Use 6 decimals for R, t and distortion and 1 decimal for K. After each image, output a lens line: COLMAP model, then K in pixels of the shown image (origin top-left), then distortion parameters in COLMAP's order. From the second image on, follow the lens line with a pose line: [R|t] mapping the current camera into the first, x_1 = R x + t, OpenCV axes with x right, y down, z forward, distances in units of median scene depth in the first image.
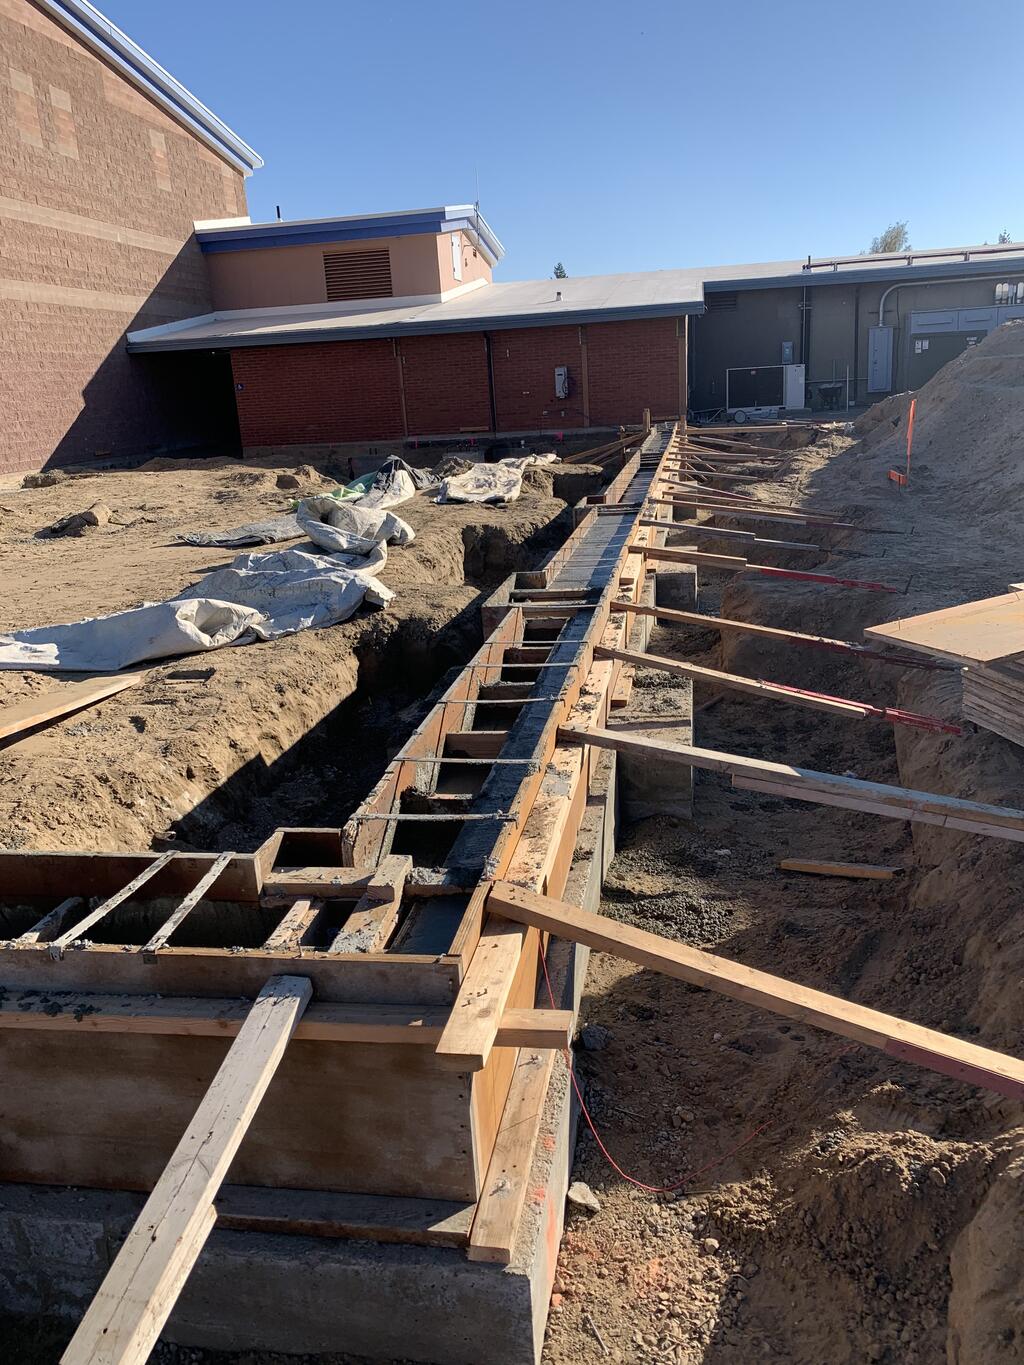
lens RADIAL K [[1052.8, 0, 517.7], [0, 1052.8, 688.6], [0, 0, 1]] dist [0.005478, -0.018413]
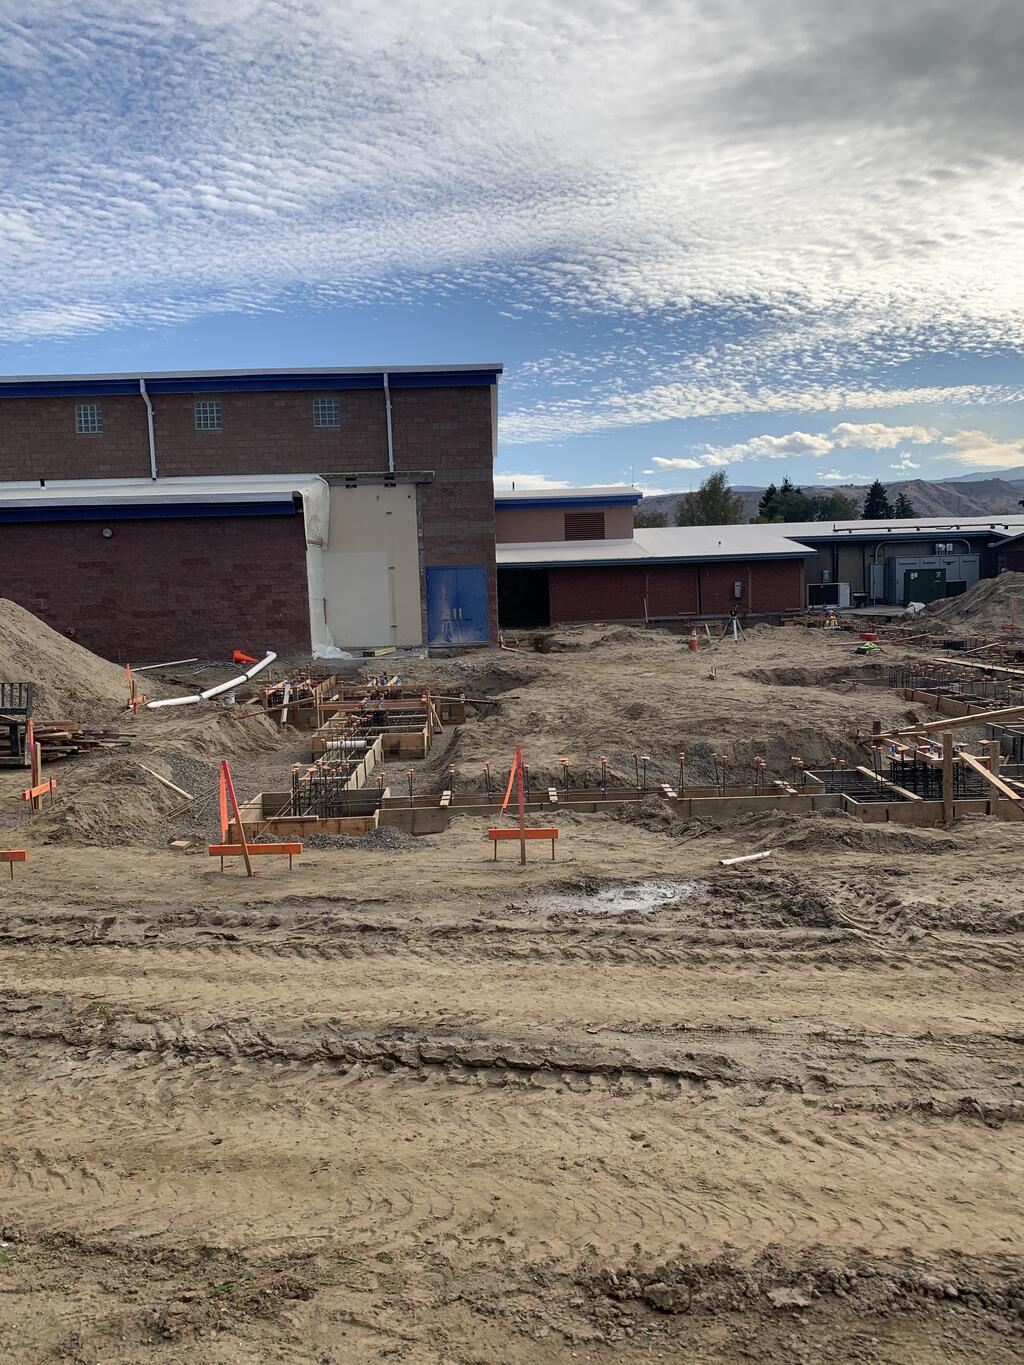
lens RADIAL K [[1051.9, 0, 528.2], [0, 1051.9, 695.5], [0, 0, 1]] dist [0.042723, -0.047473]
pose [[0.979503, 0.003471, 0.201399, -0.663564], [0.032404, 0.984113, -0.174561, 0.195631], [-0.198806, 0.177509, 0.963829, -0.655178]]
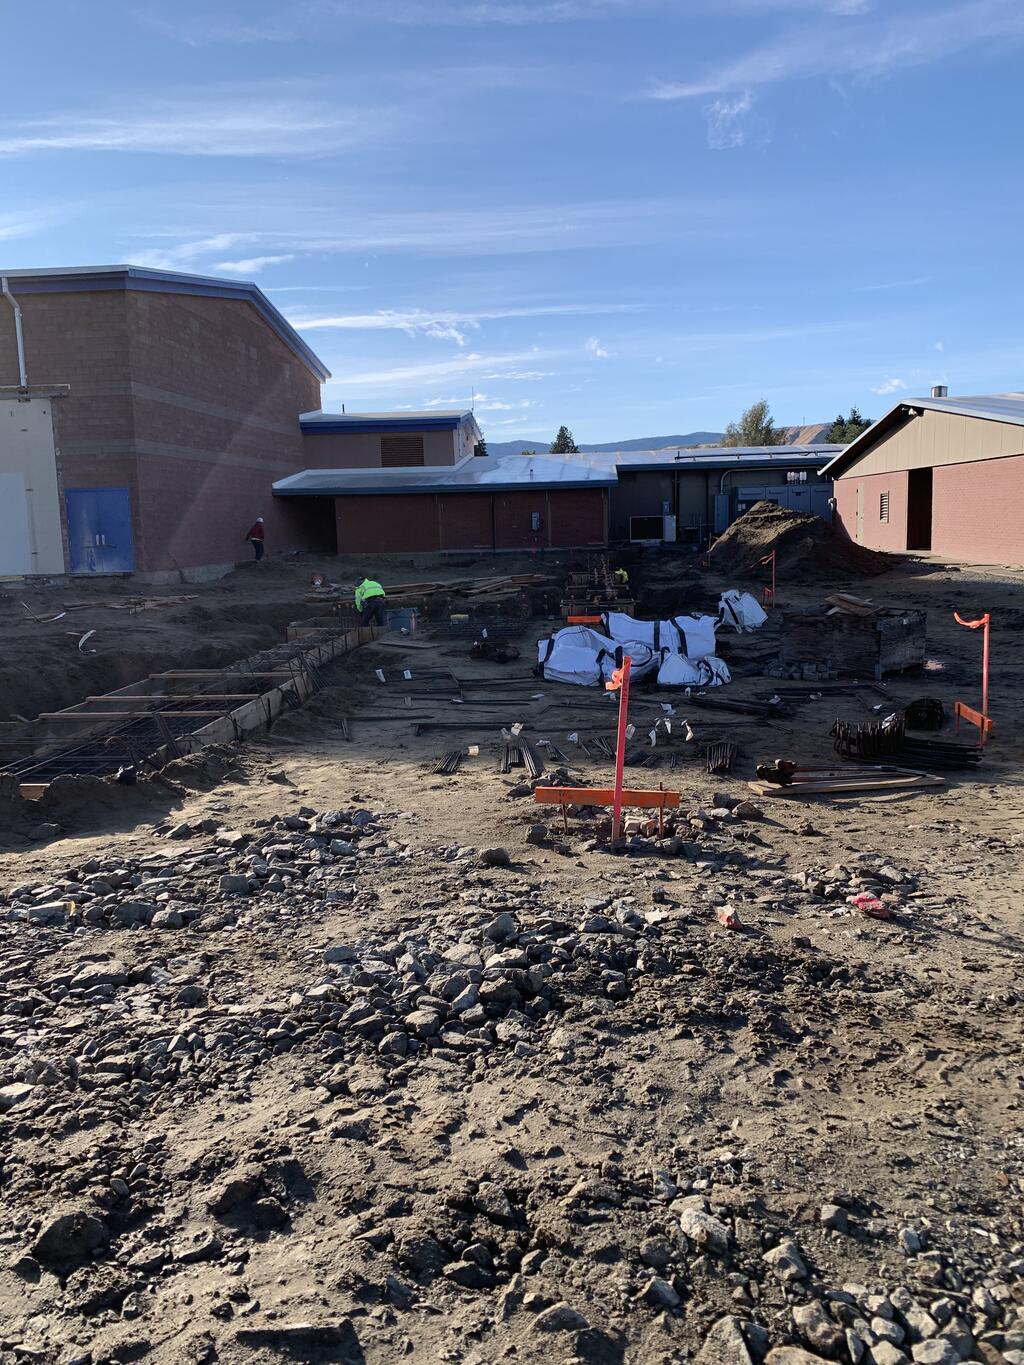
lens RADIAL K [[1051.9, 0, 502.6], [0, 1051.9, 662.8], [0, 0, 1]] dist [0.042723, -0.047473]
pose [[0.996337, 0.020897, 0.082925, -0.140958], [-0.008472, 0.989033, -0.147450, 0.178756], [-0.085097, 0.146207, 0.985587, -0.611159]]
